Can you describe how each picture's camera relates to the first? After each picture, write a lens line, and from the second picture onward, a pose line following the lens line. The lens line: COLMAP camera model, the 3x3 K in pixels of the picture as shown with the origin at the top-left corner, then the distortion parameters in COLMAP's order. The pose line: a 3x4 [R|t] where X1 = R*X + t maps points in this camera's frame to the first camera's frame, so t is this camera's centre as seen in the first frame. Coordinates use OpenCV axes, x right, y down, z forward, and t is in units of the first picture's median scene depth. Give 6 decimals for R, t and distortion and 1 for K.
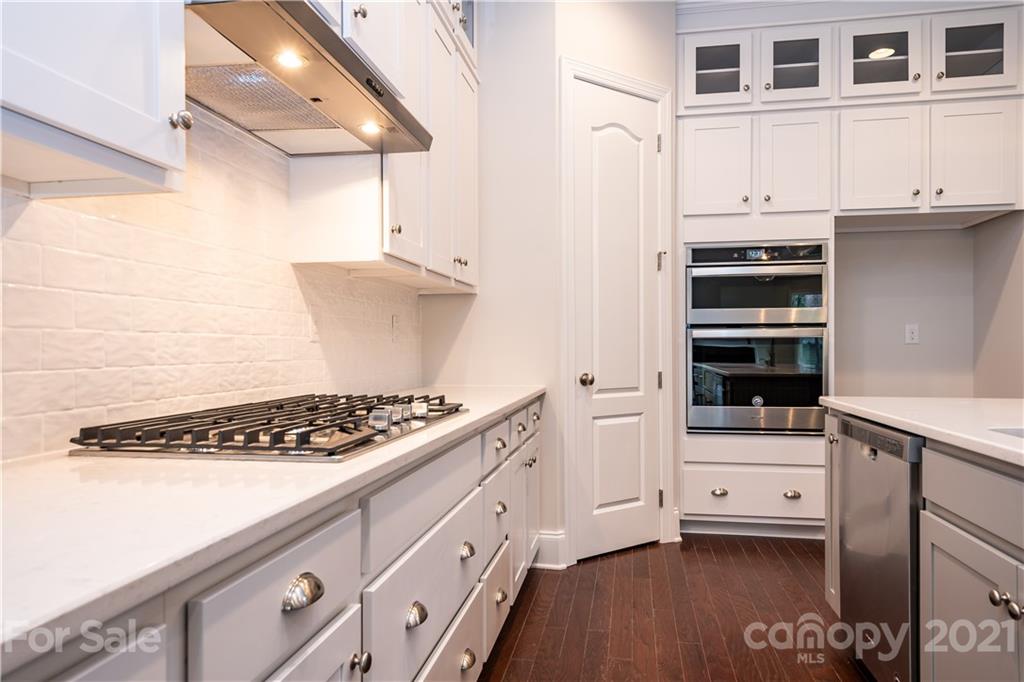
lens RADIAL K [[642.0, 0, 513.3], [0, 642.0, 347.7], [0, 0, 1]] dist [0.020289, -0.000757]
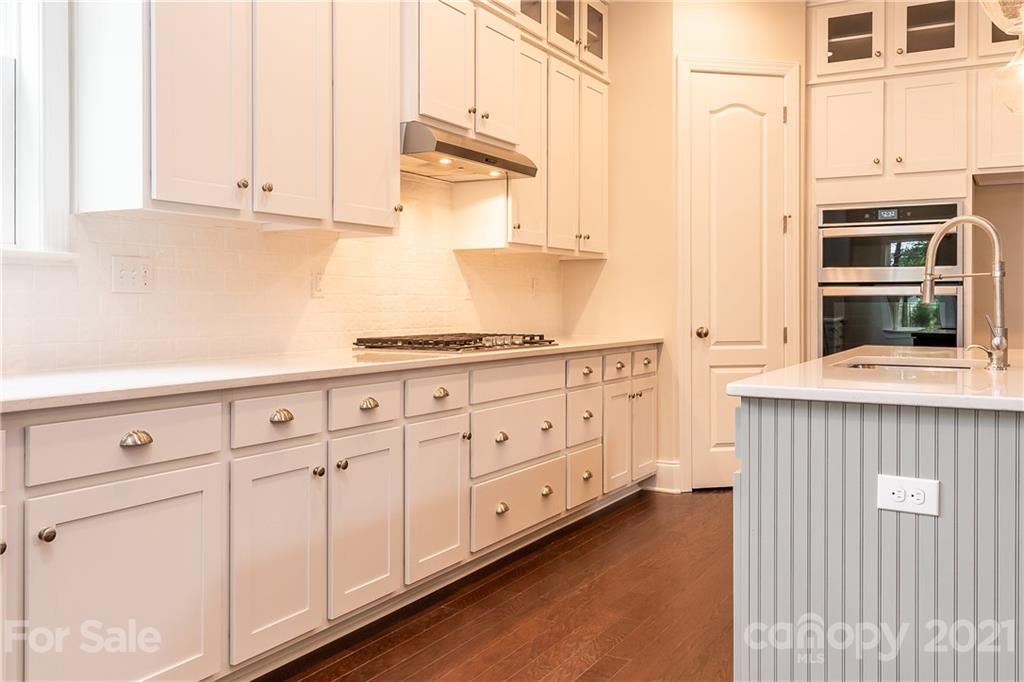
lens RADIAL K [[936.7, 0, 511.4], [0, 936.7, 308.0], [0, 0, 1]] dist [-0.001515, -0.001287]
pose [[0.951317, 0.005906, -0.308158, 0.292968], [-0.004665, 0.999978, 0.004763, -0.000275], [0.308179, -0.003093, 0.951323, -0.667558]]
